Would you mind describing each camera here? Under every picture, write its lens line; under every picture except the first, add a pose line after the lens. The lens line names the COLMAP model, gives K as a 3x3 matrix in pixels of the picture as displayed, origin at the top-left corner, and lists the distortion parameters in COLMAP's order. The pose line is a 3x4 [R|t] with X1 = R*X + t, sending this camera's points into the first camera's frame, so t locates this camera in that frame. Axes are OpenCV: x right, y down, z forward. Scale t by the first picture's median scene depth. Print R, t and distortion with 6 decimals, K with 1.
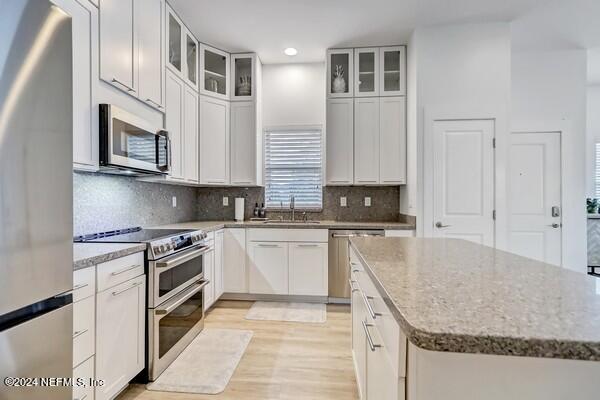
lens RADIAL K [[277.3, 0, 292.9], [0, 277.3, 197.0], [0, 0, 1]] dist [-0.008327, 0.000401]
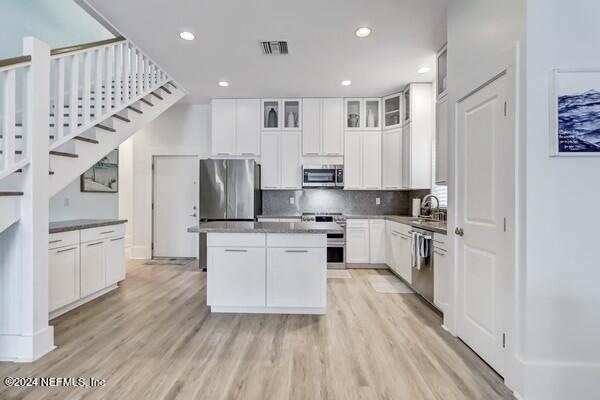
lens RADIAL K [[277.3, 0, 302.0], [0, 277.3, 199.5], [0, 0, 1]] dist [-0.008327, 0.000401]
pose [[0.084782, 0.000252, -0.996399, 1.109067], [0.008389, 0.999964, 0.000966, 0.002268], [0.996364, -0.008441, 0.084777, 0.409539]]
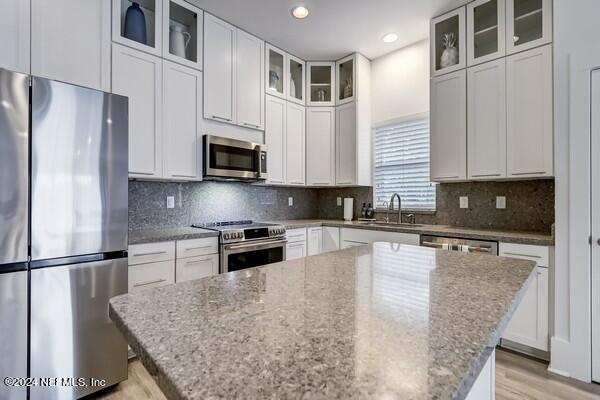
lens RADIAL K [[277.3, 0, 297.8], [0, 277.3, 199.1], [0, 0, 1]] dist [-0.008327, 0.000401]
pose [[0.769075, -0.002677, -0.639153, 0.347969], [0.006618, 0.999971, 0.003775, 0.001662], [0.639124, -0.007133, 0.769070, 0.099142]]
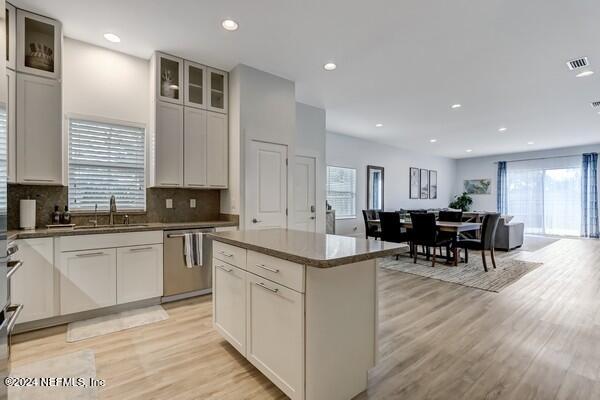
lens RADIAL K [[277.3, 0, 299.5], [0, 277.3, 201.1], [0, 0, 1]] dist [-0.008327, 0.000401]
pose [[0.716876, -0.001549, 0.697199, -0.201204], [-0.003778, 0.999974, 0.006106, -0.000620], [-0.697190, -0.007011, 0.716852, -0.075036]]
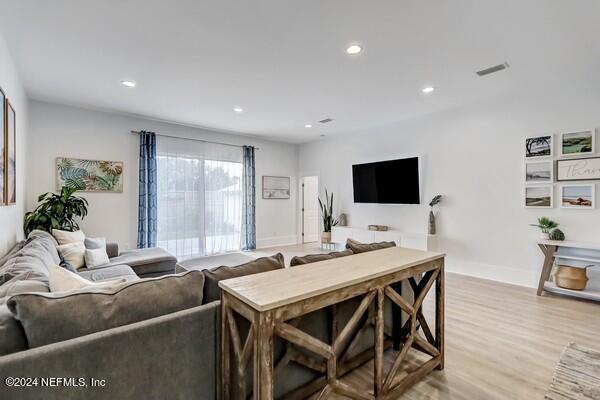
lens RADIAL K [[277.3, 0, 301.4], [0, 277.3, 200.7], [0, 0, 1]] dist [-0.008327, 0.000401]
pose [[-0.723160, -0.005945, 0.690655, 1.794179], [-0.008633, 0.999963, -0.000431, -0.031743], [-0.690627, -0.006275, -0.723184, 1.138561]]
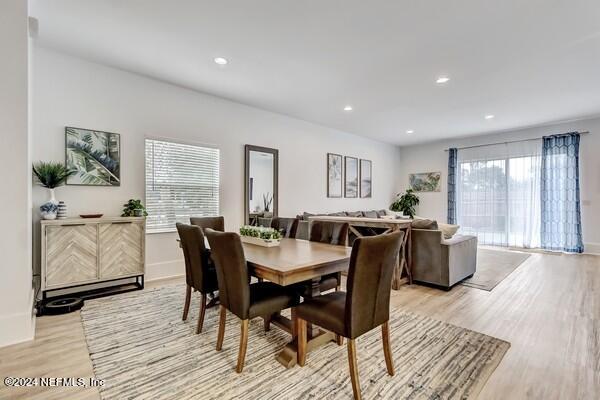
lens RADIAL K [[277.3, 0, 298.8], [0, 277.3, 200.8], [0, 0, 1]] dist [-0.008327, 0.000401]
pose [[0.655991, -0.000409, 0.754768, 0.979921], [-0.003603, 0.999987, 0.003673, 0.006063], [-0.754760, -0.005129, 0.655981, 0.022876]]
